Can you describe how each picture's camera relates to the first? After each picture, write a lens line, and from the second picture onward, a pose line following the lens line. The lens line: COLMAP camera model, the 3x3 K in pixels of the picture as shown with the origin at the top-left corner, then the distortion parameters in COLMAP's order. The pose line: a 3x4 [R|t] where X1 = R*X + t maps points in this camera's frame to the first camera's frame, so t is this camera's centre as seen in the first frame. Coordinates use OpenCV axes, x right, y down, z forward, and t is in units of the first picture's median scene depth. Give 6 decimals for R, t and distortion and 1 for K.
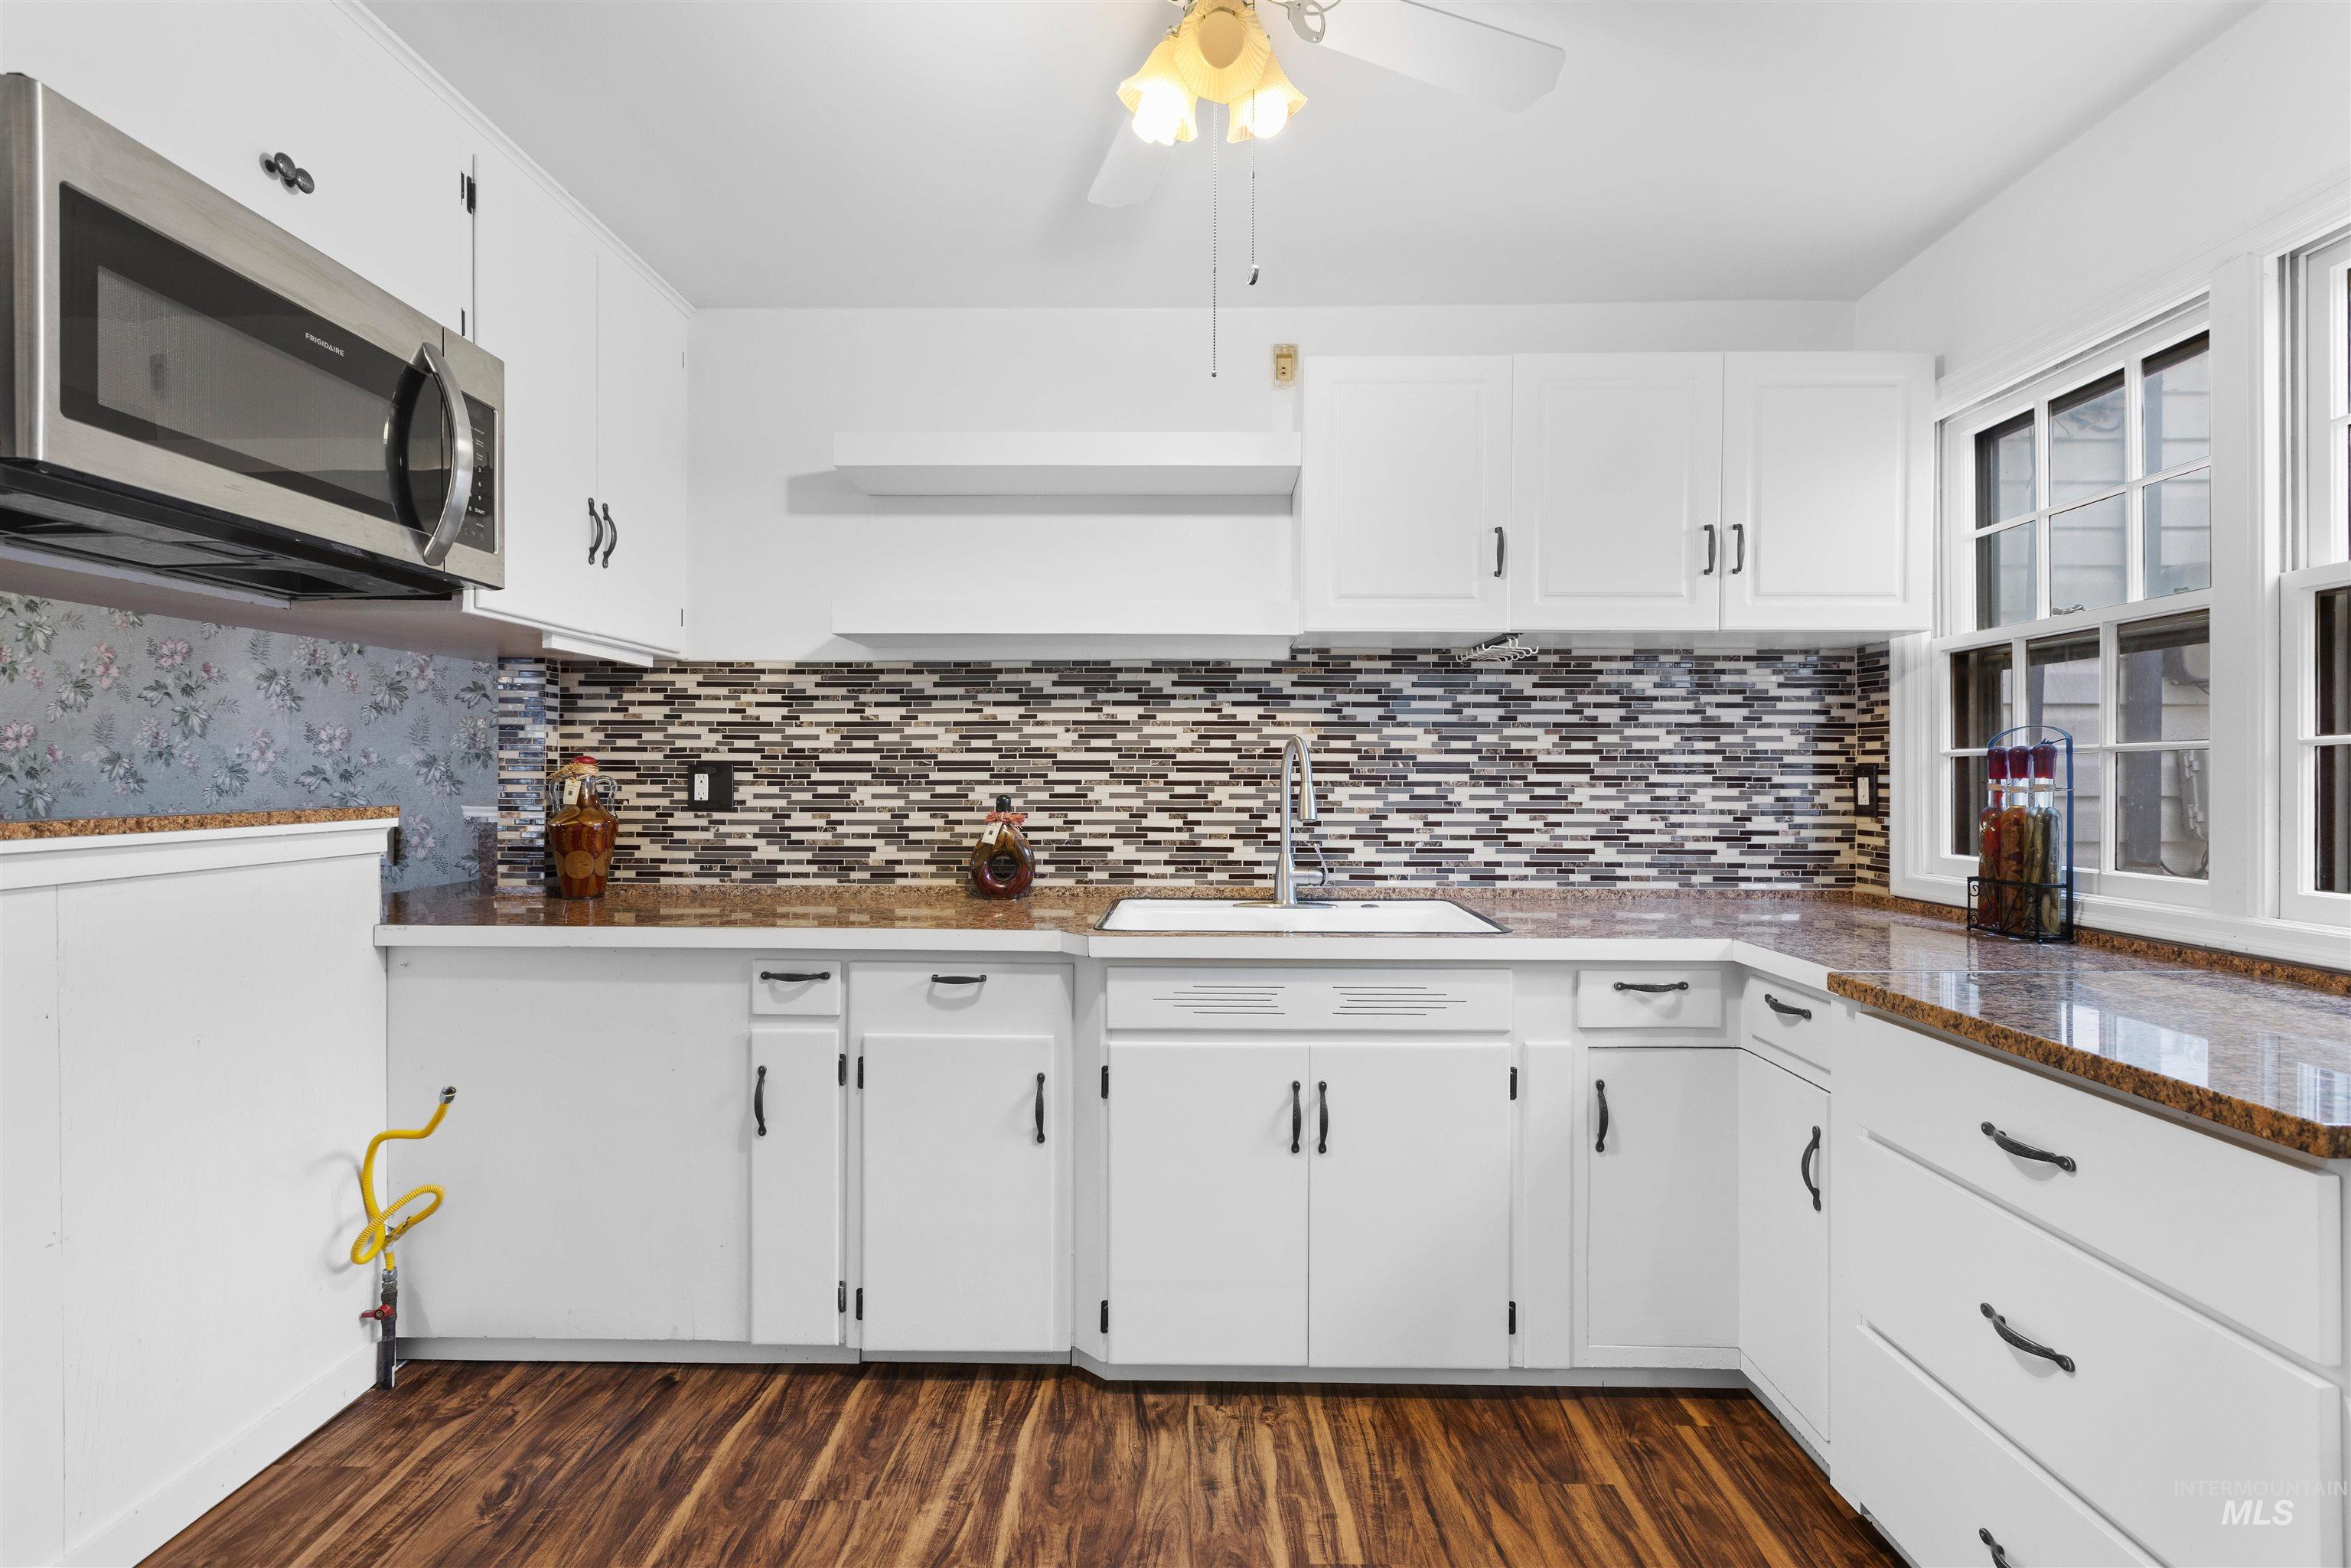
lens RADIAL K [[1061.8, 0, 1186.9], [0, 1061.8, 779.3], [0, 0, 1]] dist [0.003762, 0.000092]
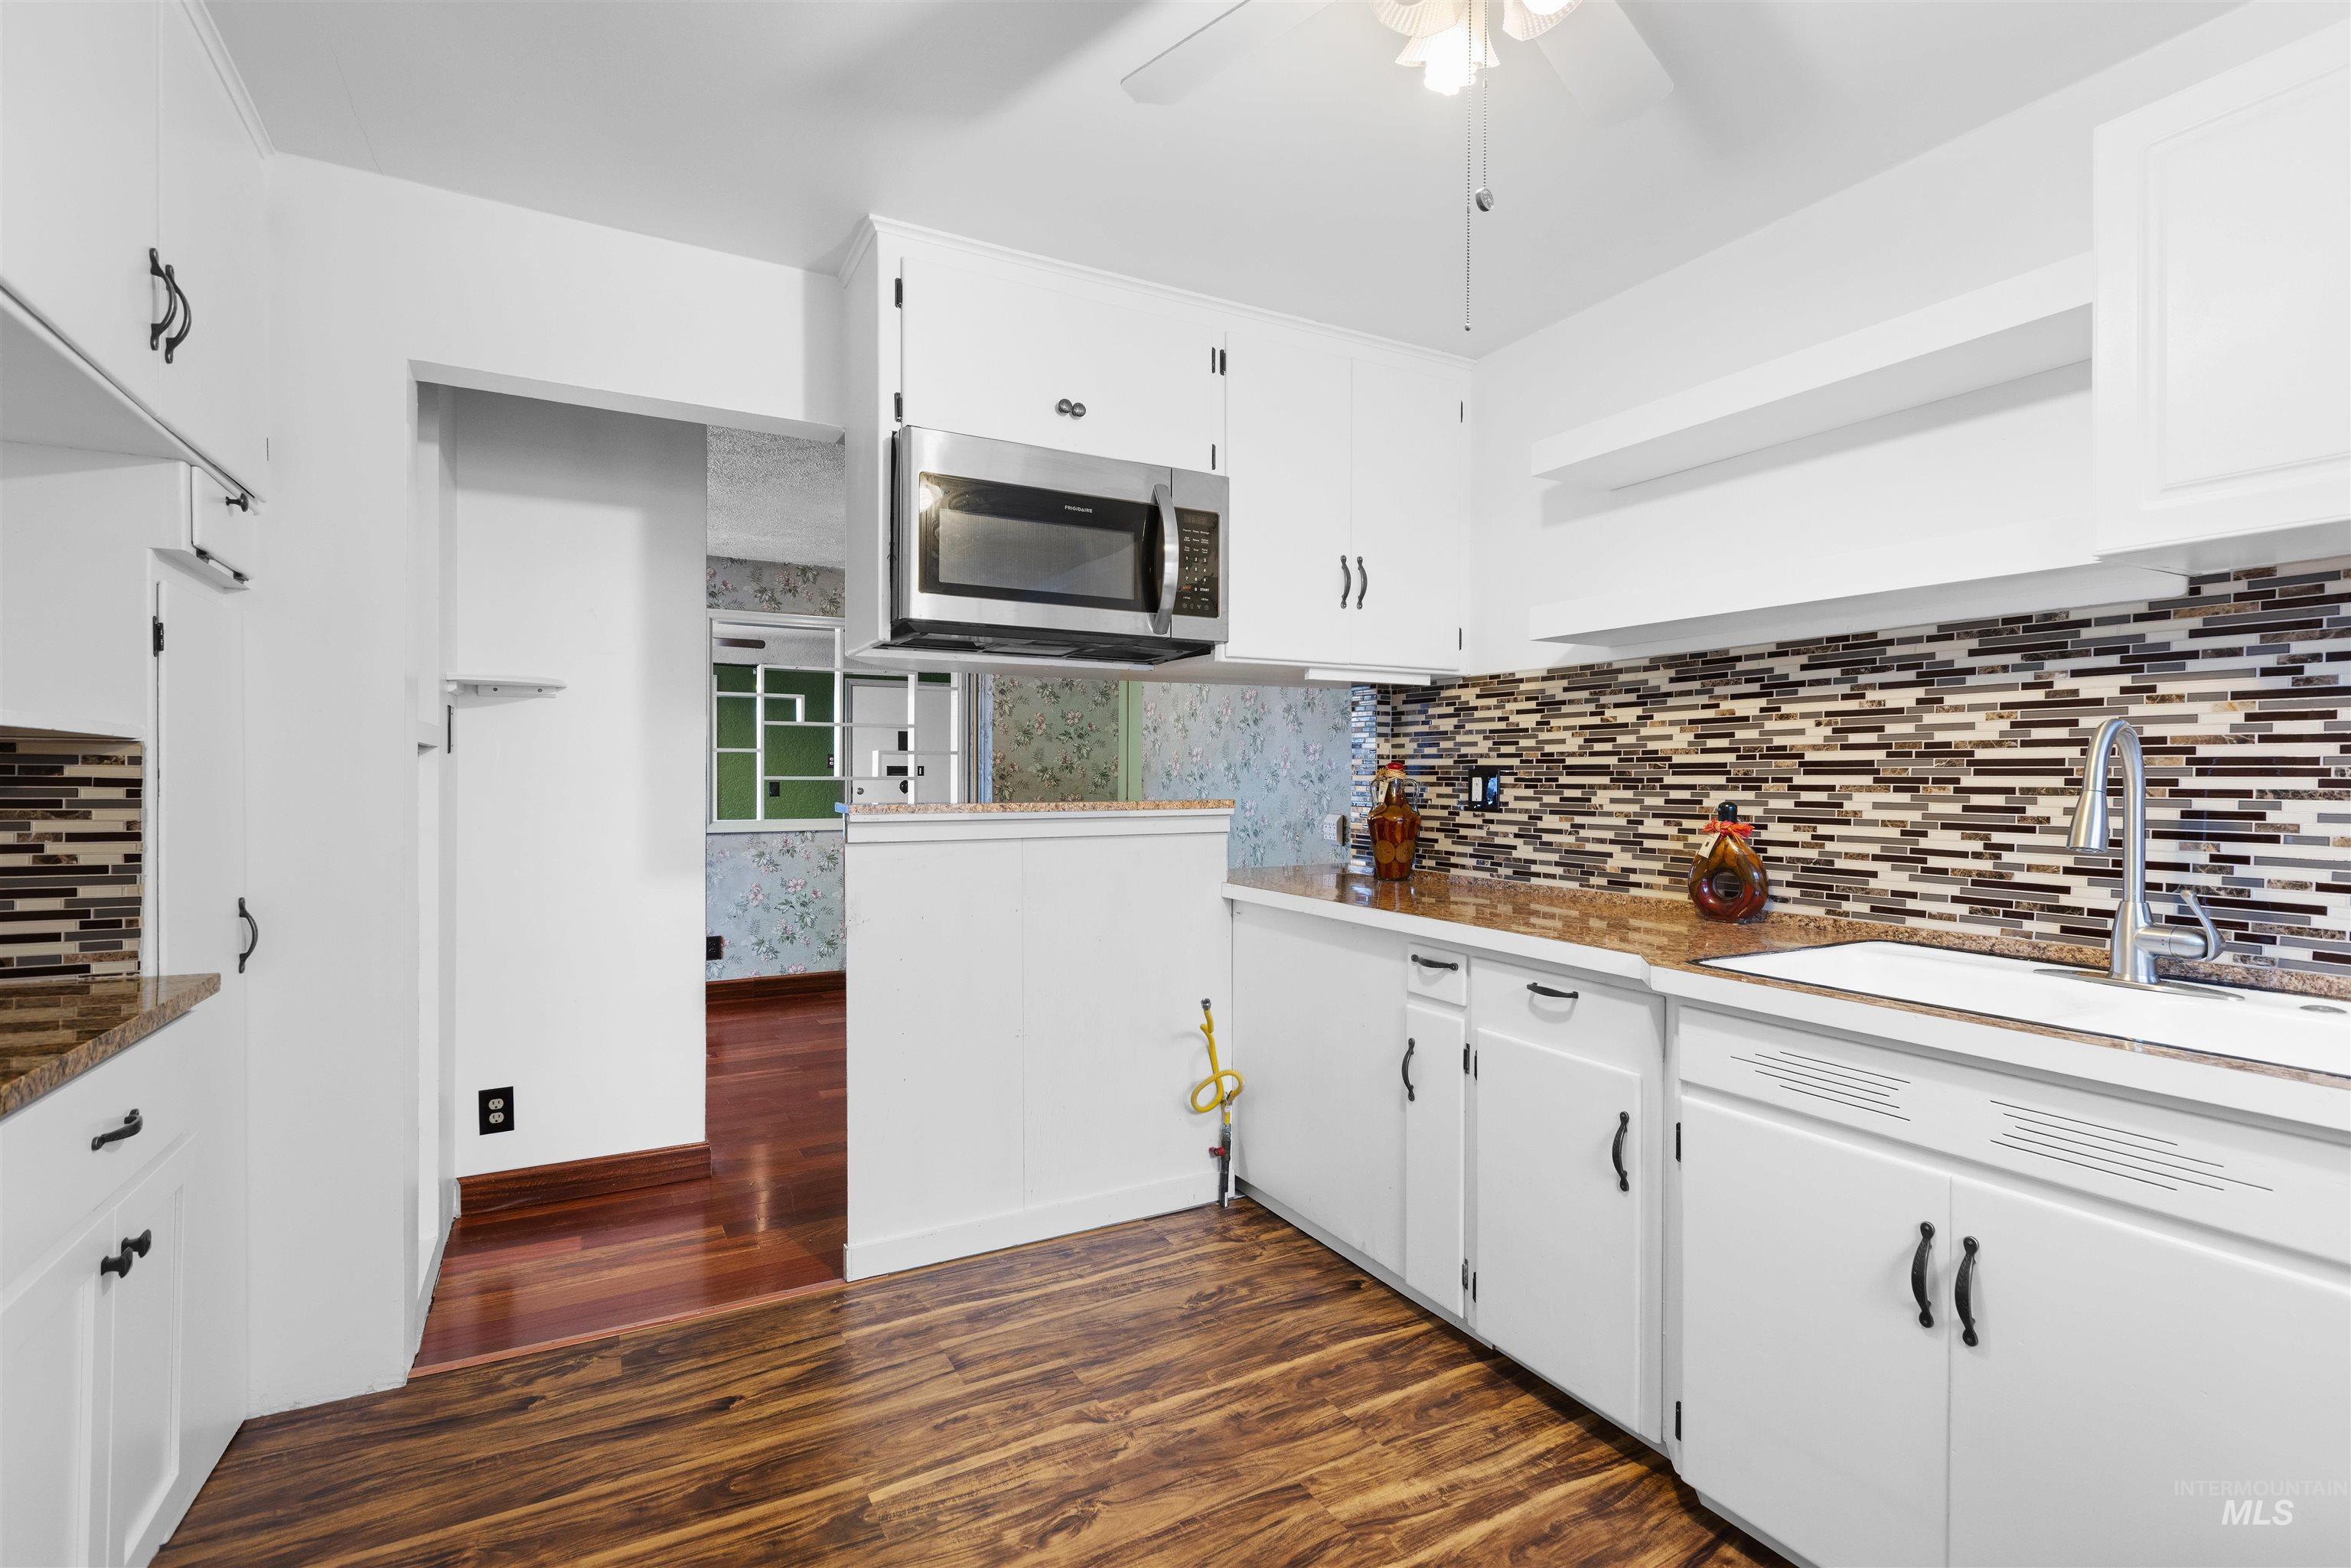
lens RADIAL K [[1061.8, 0, 1188.3], [0, 1061.8, 778.2], [0, 0, 1]] dist [0.003762, 0.000092]
pose [[0.505369, 0.001278, -0.862903, 0.362884], [-0.004495, 0.999989, -0.001151, -0.001678], [0.862892, 0.004460, 0.505369, 0.186657]]
